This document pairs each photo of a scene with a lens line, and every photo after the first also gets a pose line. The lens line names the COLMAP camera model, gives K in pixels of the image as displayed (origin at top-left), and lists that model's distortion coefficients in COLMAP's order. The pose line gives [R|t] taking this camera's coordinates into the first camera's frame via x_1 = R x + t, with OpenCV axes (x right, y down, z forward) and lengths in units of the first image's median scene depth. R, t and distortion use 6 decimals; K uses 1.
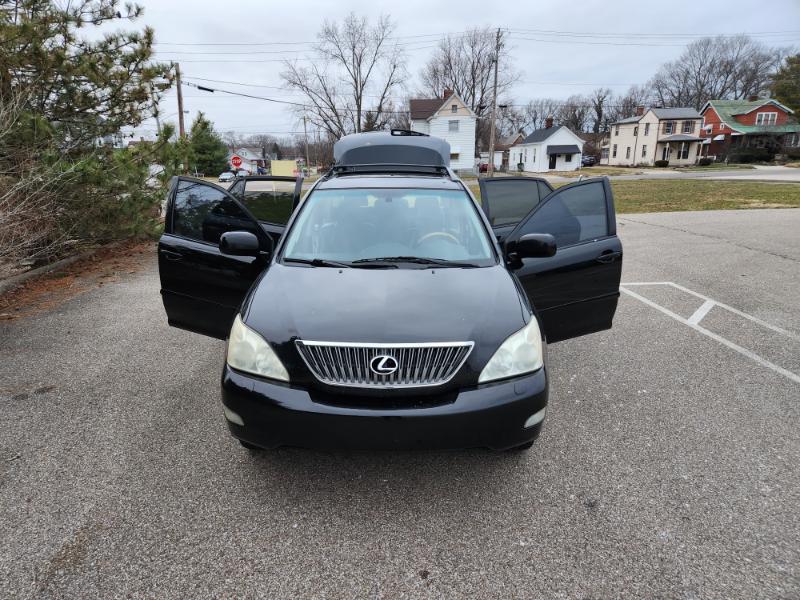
lens RADIAL K [[533.7, 0, 391.6], [0, 533.7, 316.4], [0, 0, 1]] dist [0.071777, -0.057949]
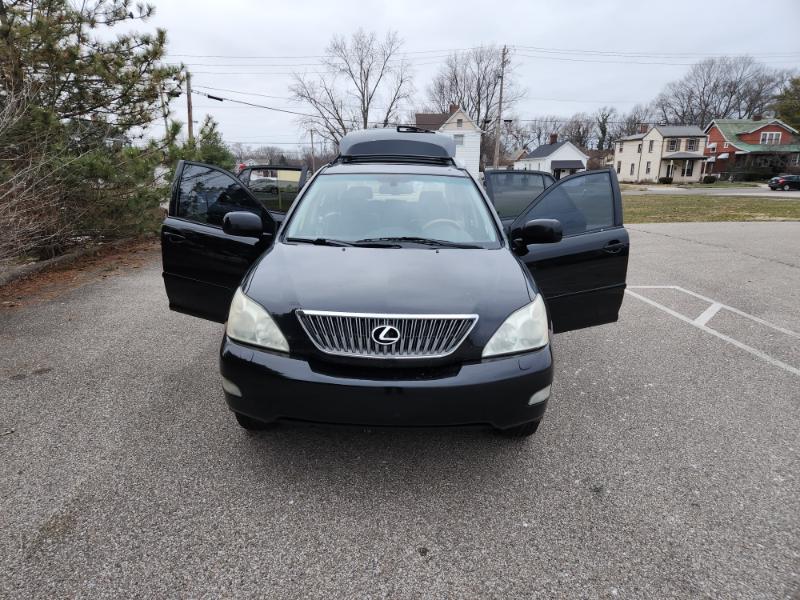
lens RADIAL K [[533.7, 0, 388.7], [0, 533.7, 310.5], [0, 0, 1]] dist [0.071777, -0.057949]
pose [[0.999766, 0.019330, -0.009713, -0.000059], [-0.019657, 0.999203, -0.034749, 0.012607], [0.009034, 0.034931, 0.999349, 0.003254]]
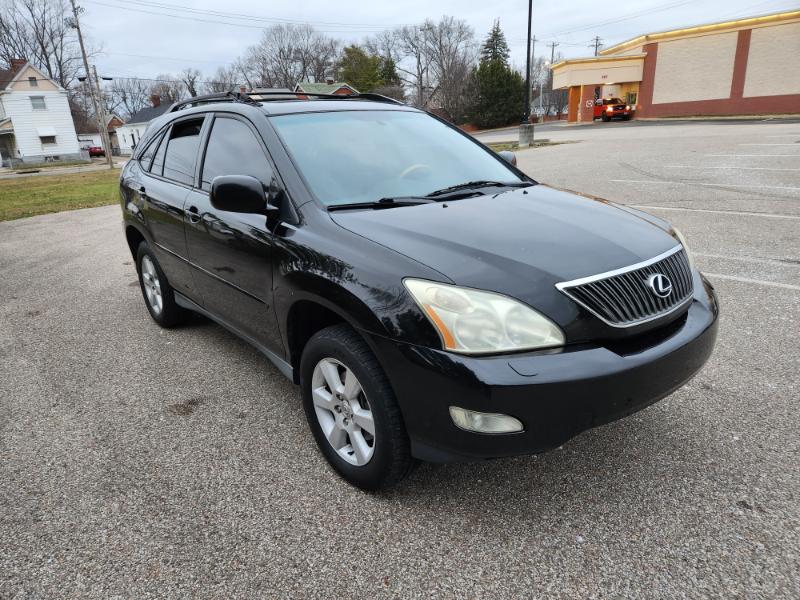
lens RADIAL K [[533.7, 0, 401.1], [0, 533.7, 310.9], [0, 0, 1]] dist [0.071777, -0.057949]
pose [[0.761373, -0.237165, 0.603377, -0.125694], [0.226321, 0.969366, 0.095437, -0.005674], [-0.607527, 0.063893, 0.791725, 0.094845]]
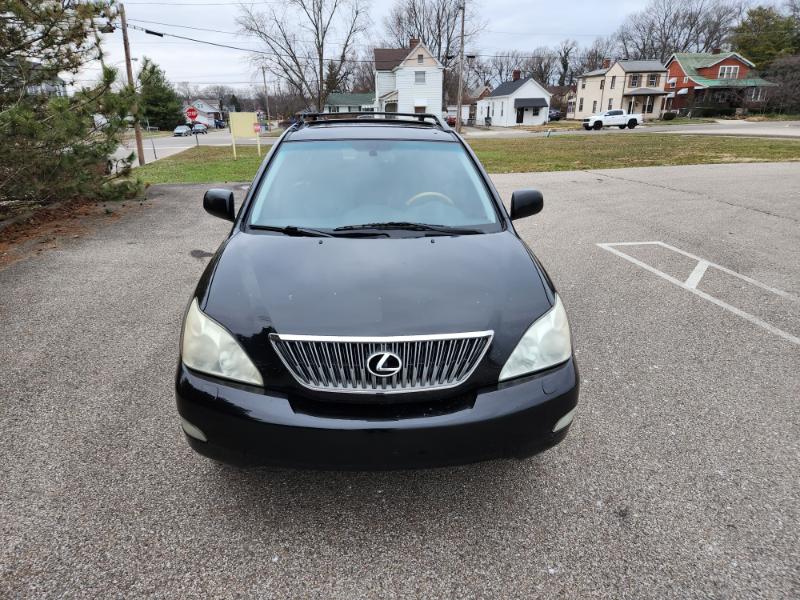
lens RADIAL K [[533.7, 0, 390.8], [0, 533.7, 308.3], [0, 0, 1]] dist [0.071777, -0.057949]
pose [[0.998042, -0.019256, 0.059505, -0.007887], [0.015456, 0.997851, 0.063668, -0.006755], [-0.060603, -0.062623, 0.996196, 0.034196]]
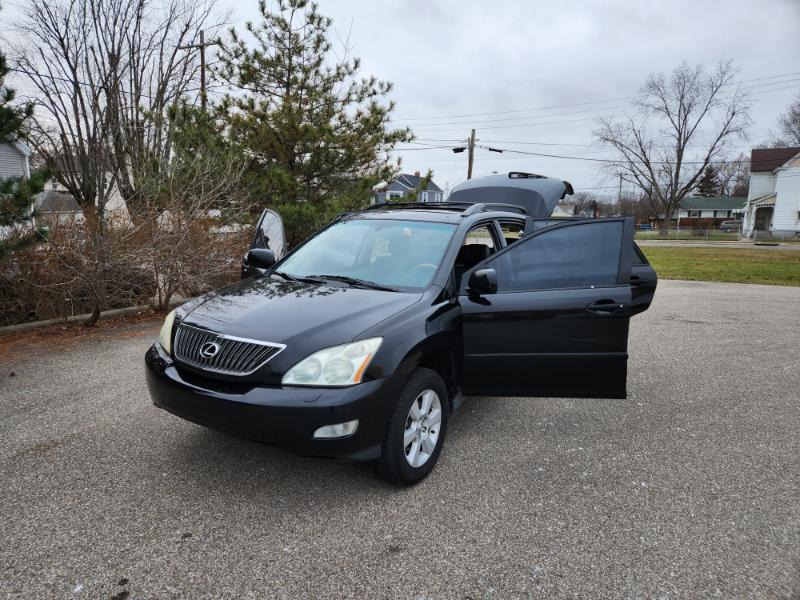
lens RADIAL K [[533.7, 0, 382.6], [0, 533.7, 317.1], [0, 0, 1]] dist [0.071777, -0.057949]
pose [[0.833989, 0.122275, -0.538063, 0.147050], [-0.175189, 0.983361, -0.048070, 0.001397], [0.523232, 0.134353, 0.841533, 0.030332]]
